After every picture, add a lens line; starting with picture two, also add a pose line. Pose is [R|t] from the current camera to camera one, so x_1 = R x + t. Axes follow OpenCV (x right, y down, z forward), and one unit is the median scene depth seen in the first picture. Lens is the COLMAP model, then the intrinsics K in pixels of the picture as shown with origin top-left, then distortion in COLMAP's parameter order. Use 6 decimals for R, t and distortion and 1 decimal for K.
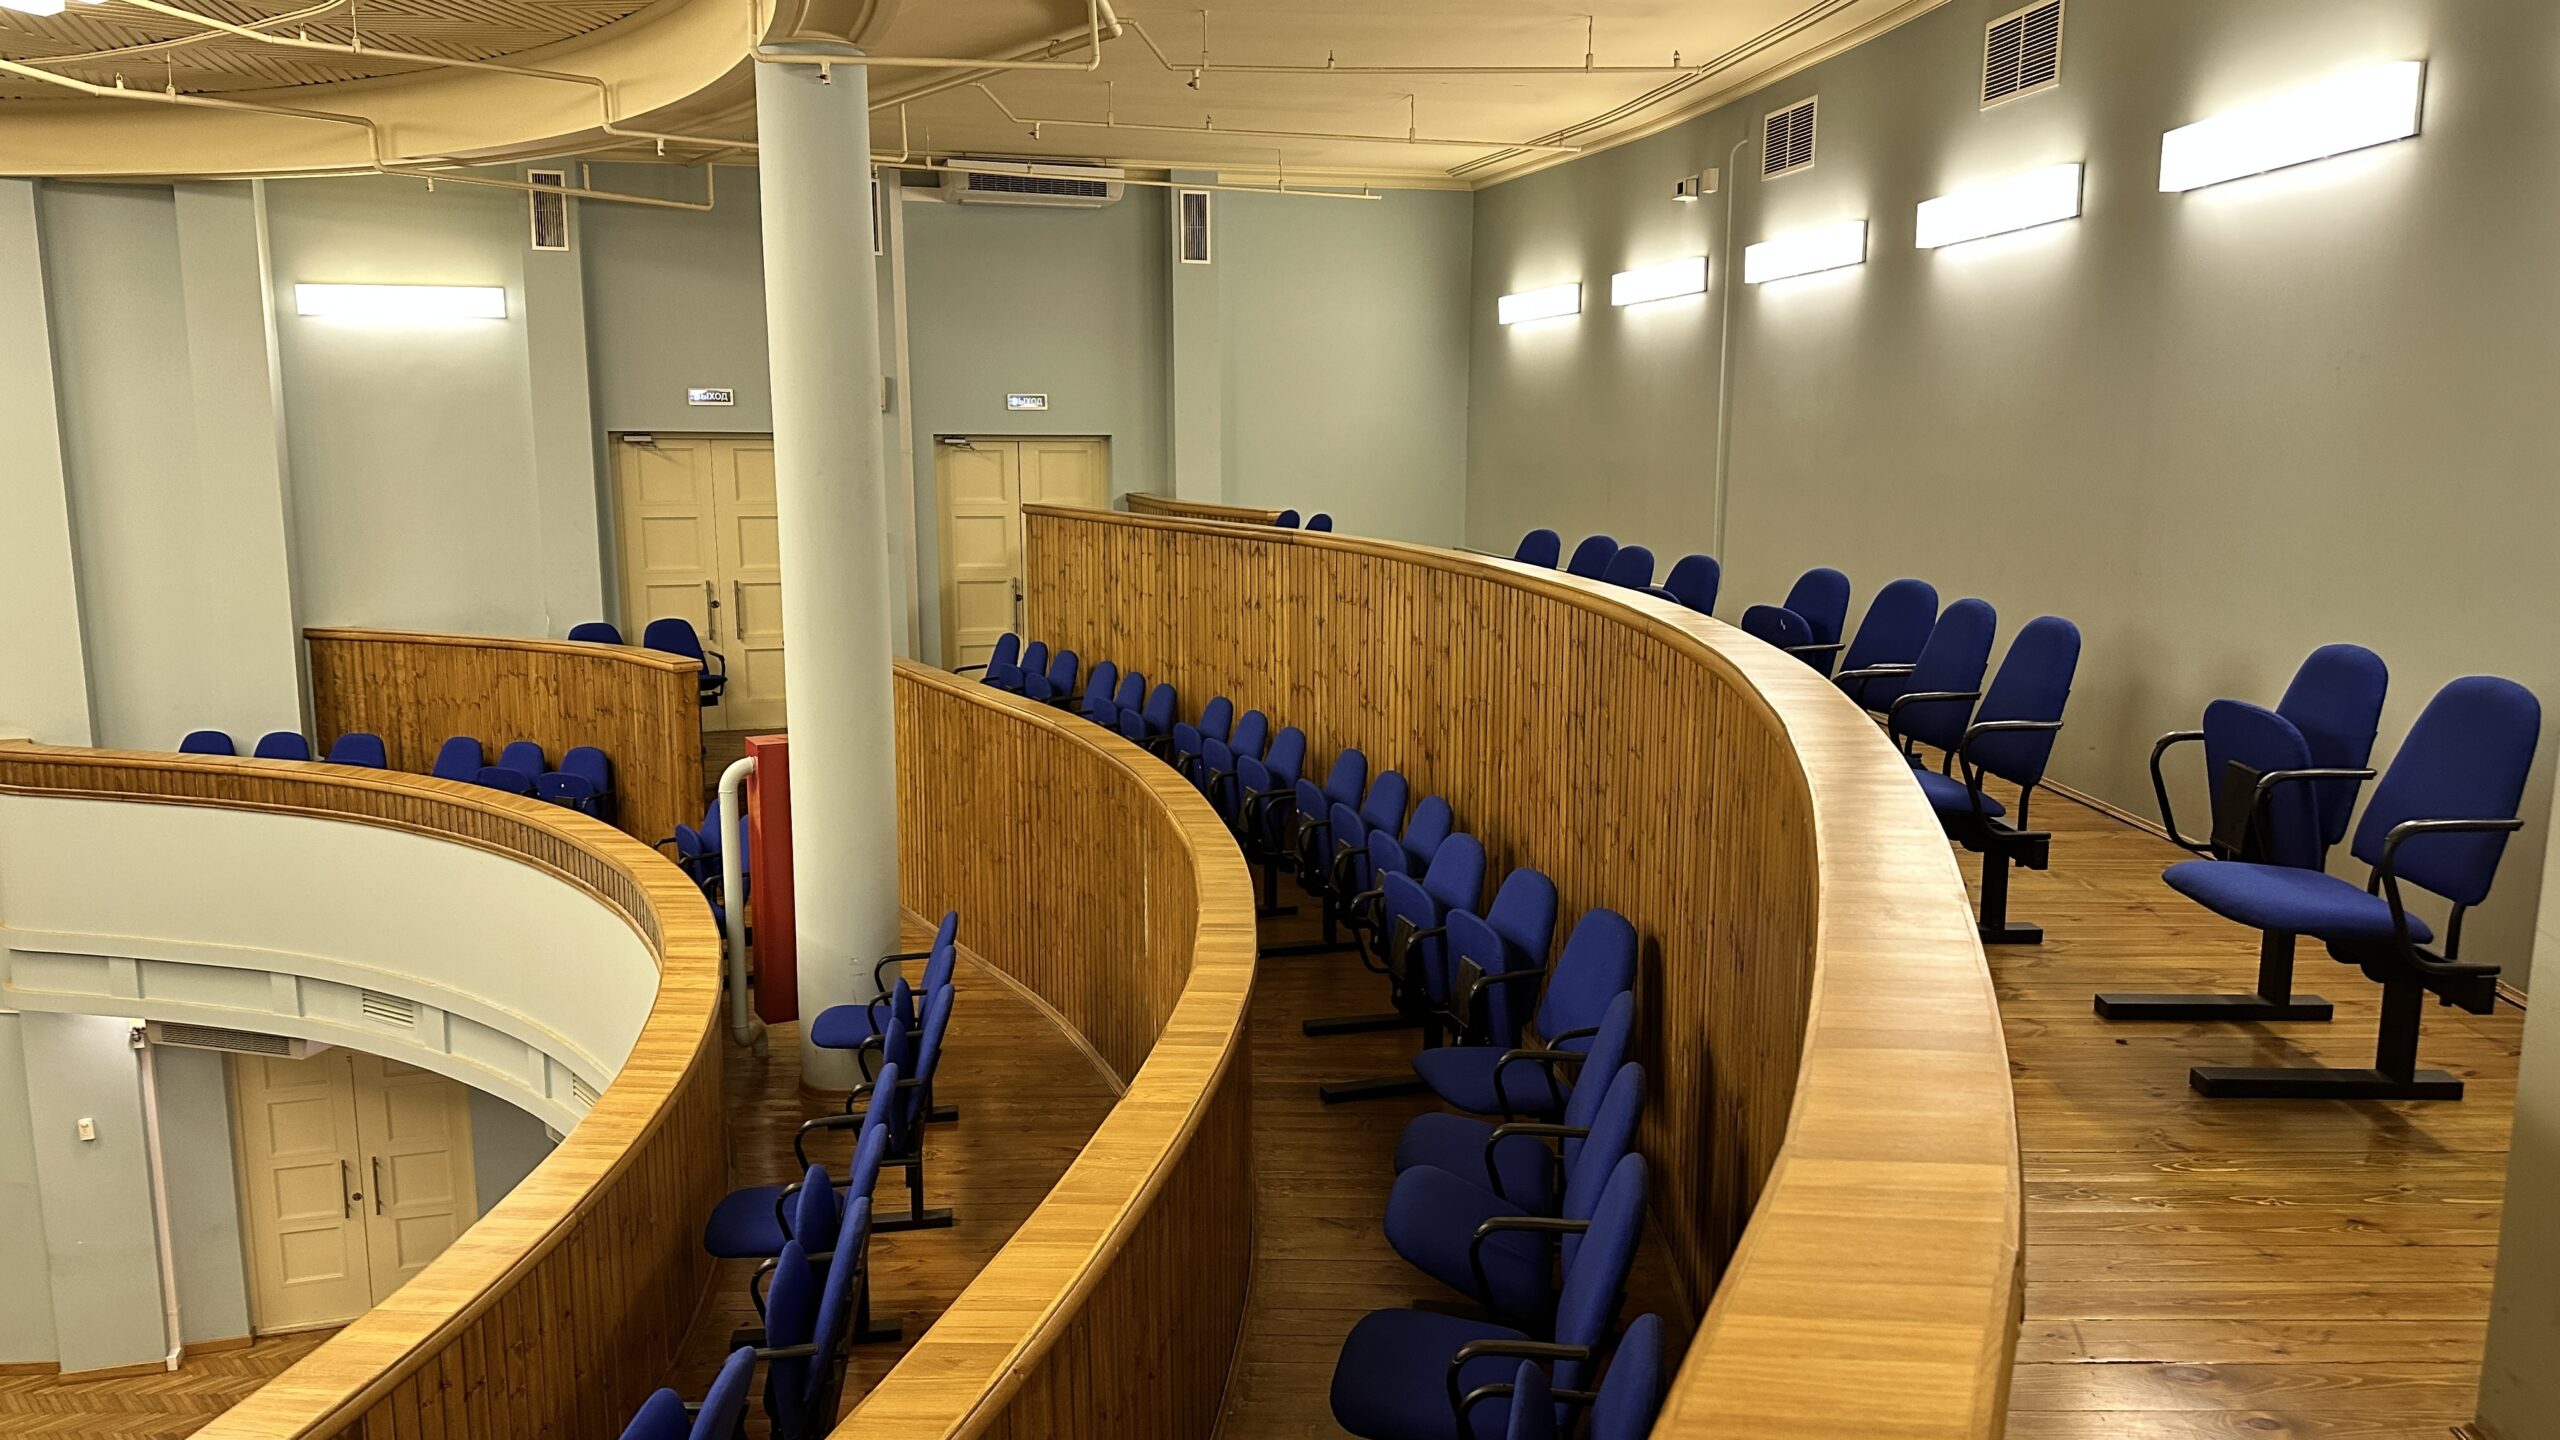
lens RADIAL K [[1790.2, 0, 1281.5], [0, 1790.2, 716.6], [0, 0, 1]] dist [0.048157, -0.048891]
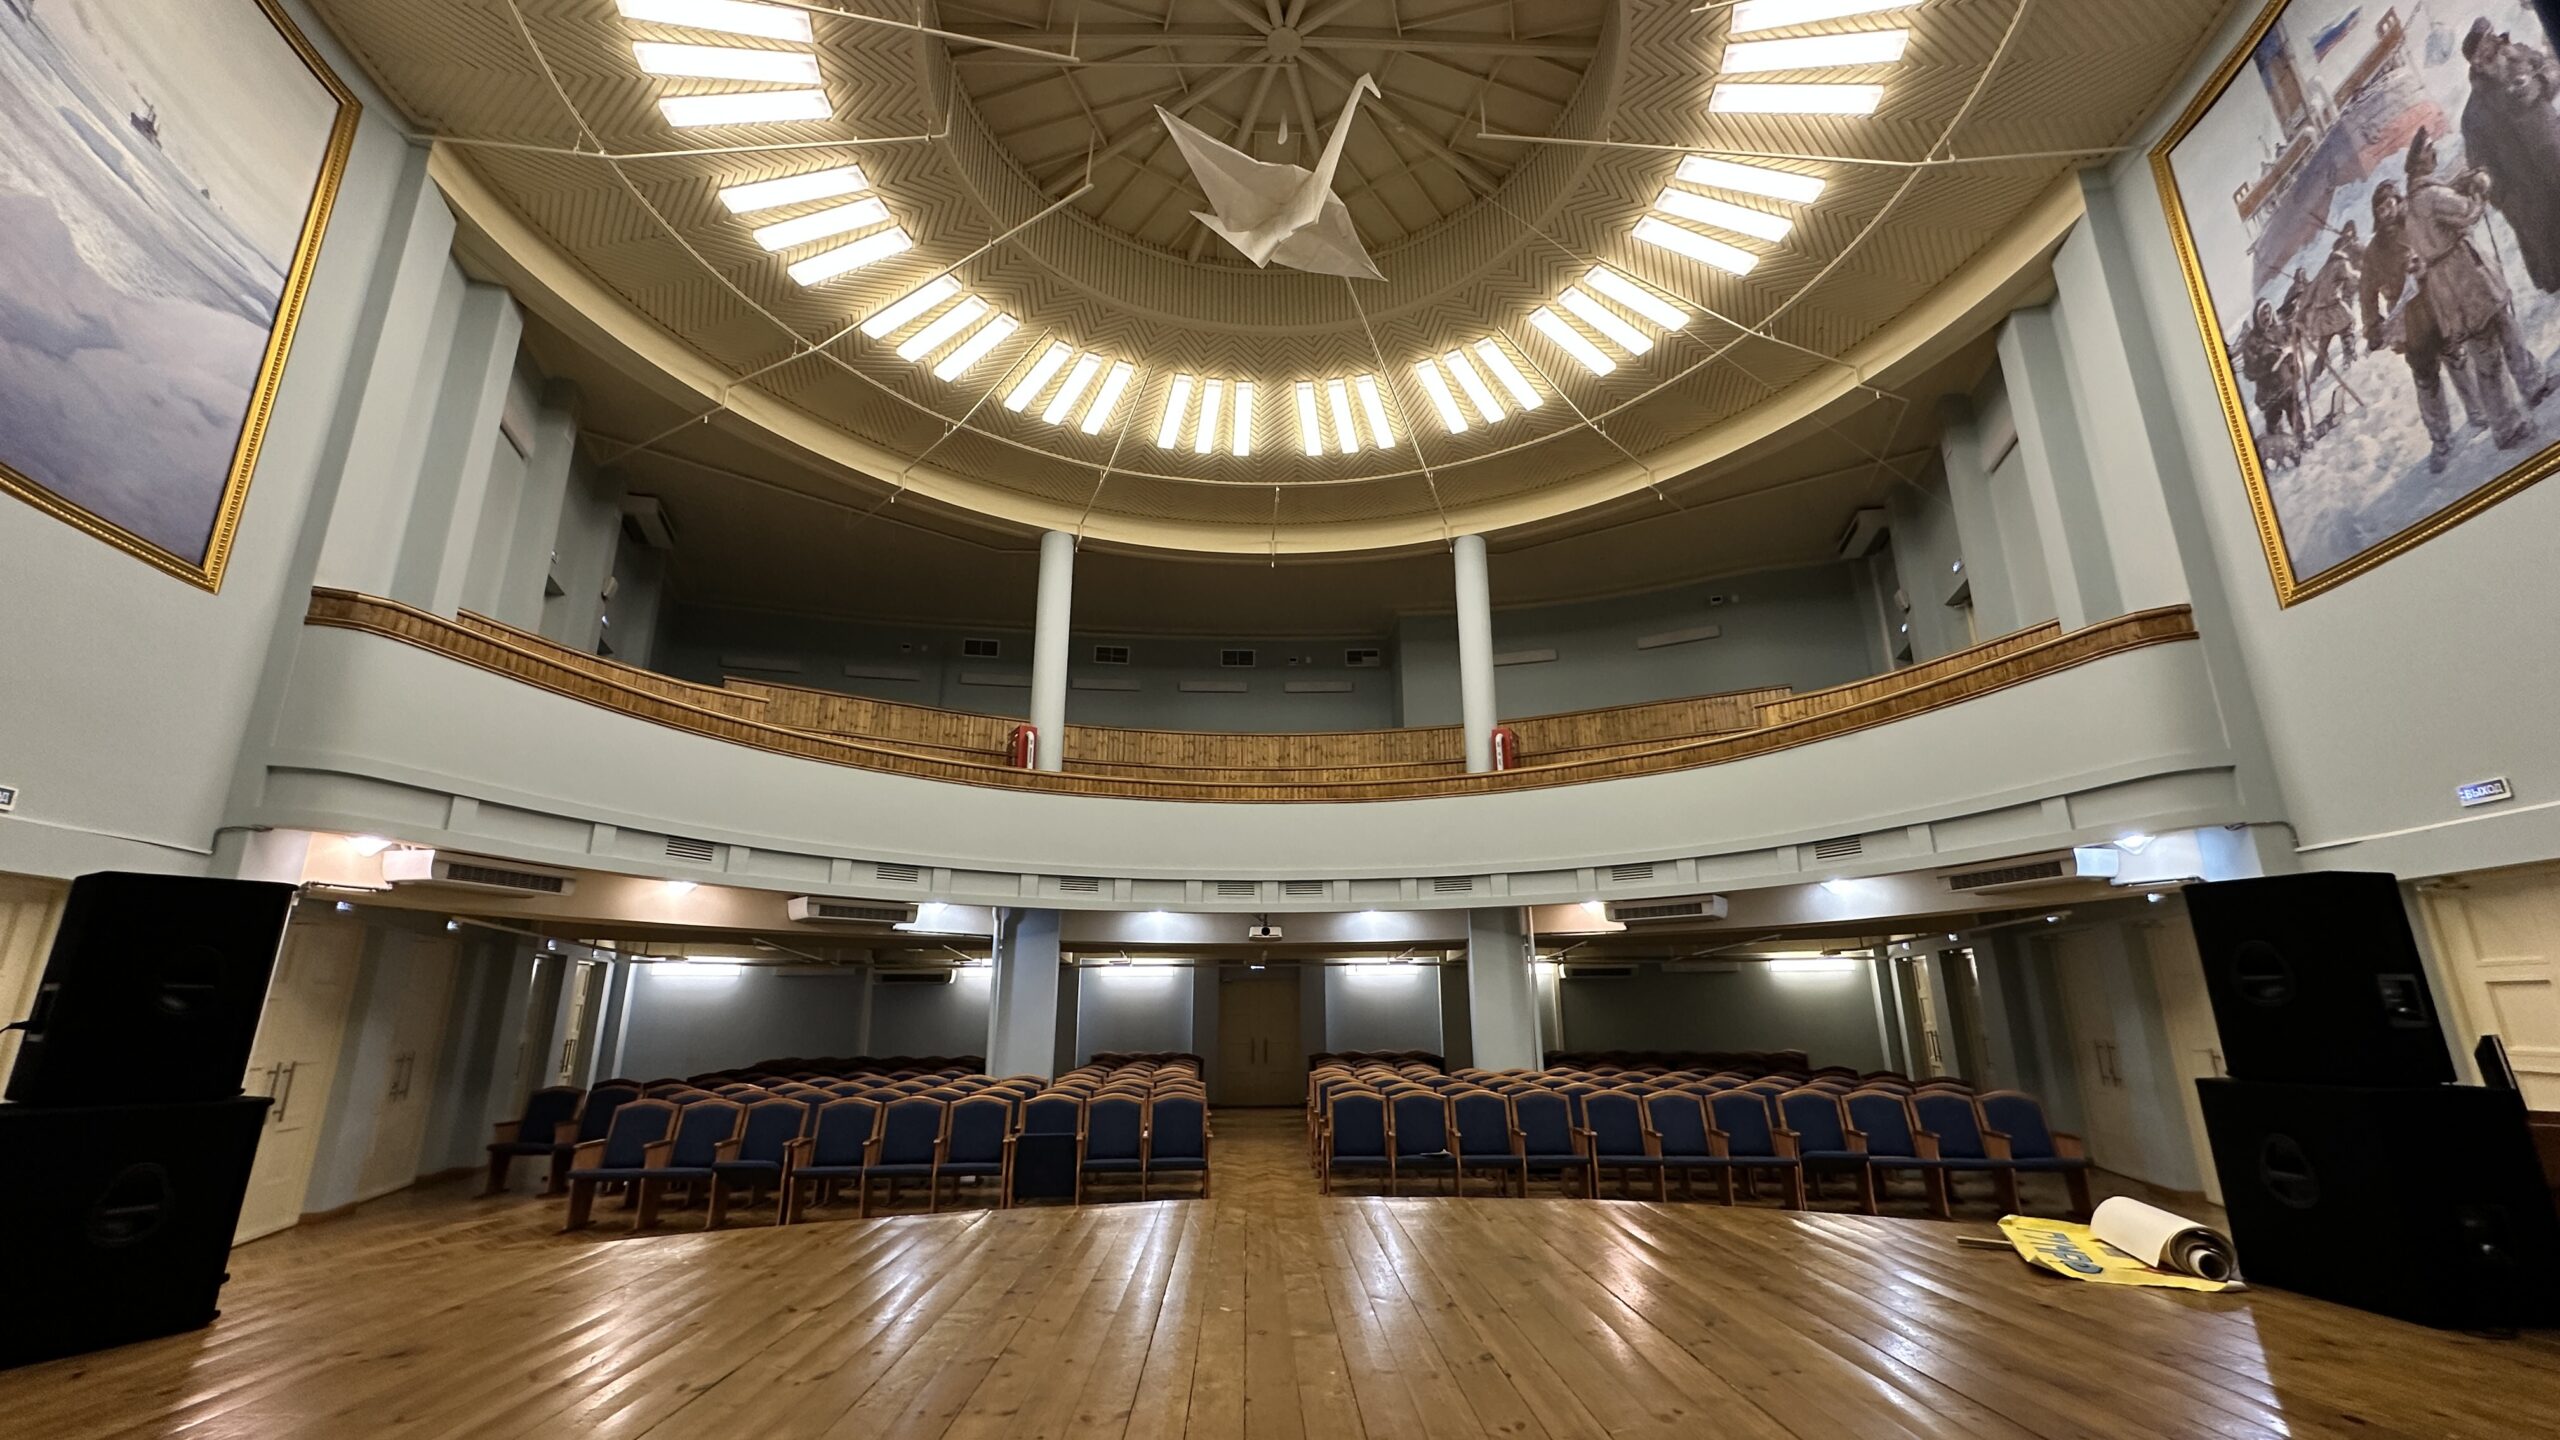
lens RADIAL K [[1017.8, 0, 1281.0], [0, 1017.8, 718.4], [0, 0, 1]] dist [0.000112, 0.001089]
pose [[-0.047435, 0.271349, 0.961311, -1.267669], [0.171148, 0.950371, -0.259816, 0.334436], [-0.984103, 0.152202, -0.091522, 0.492265]]
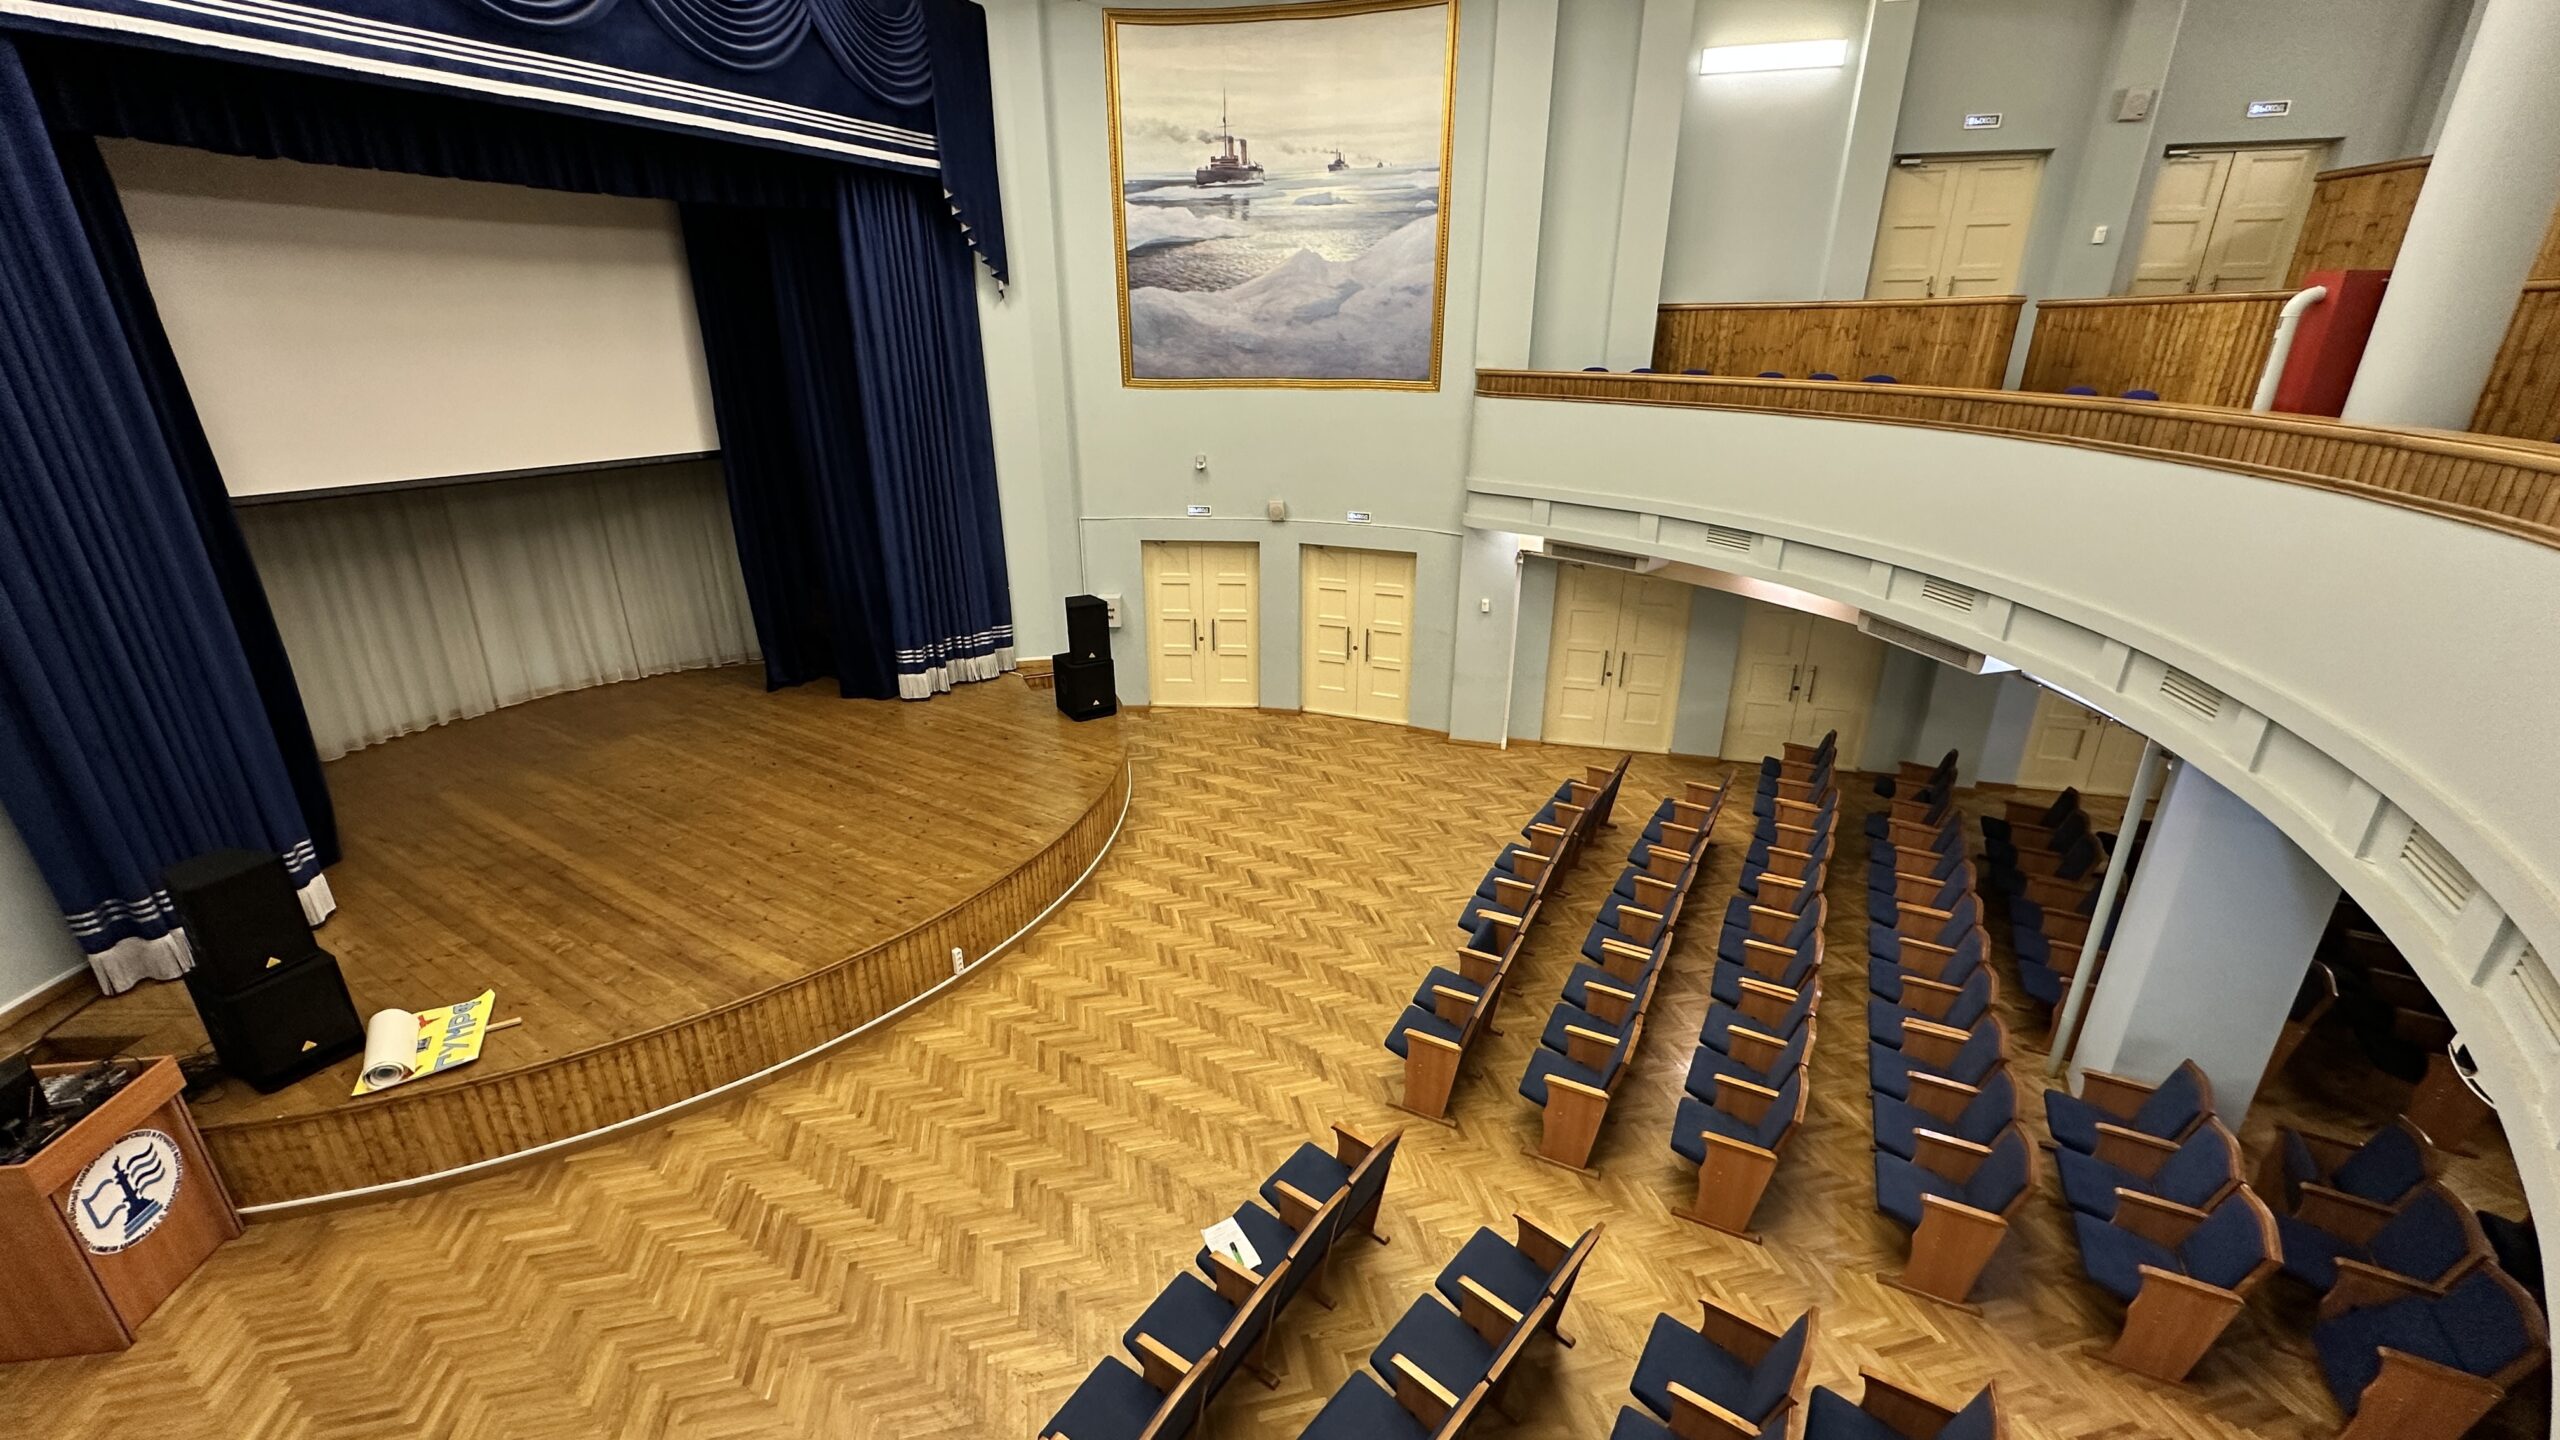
lens RADIAL K [[1017.8, 0, 1279.4], [0, 1017.8, 712.4], [0, 0, 1]] dist [0.000112, 0.001089]
pose [[0.855299, 0.179322, -0.486115, -0.334185], [-0.084505, 0.973917, 0.210583, 0.138570], [0.511197, -0.139032, 0.848144, 0.043468]]
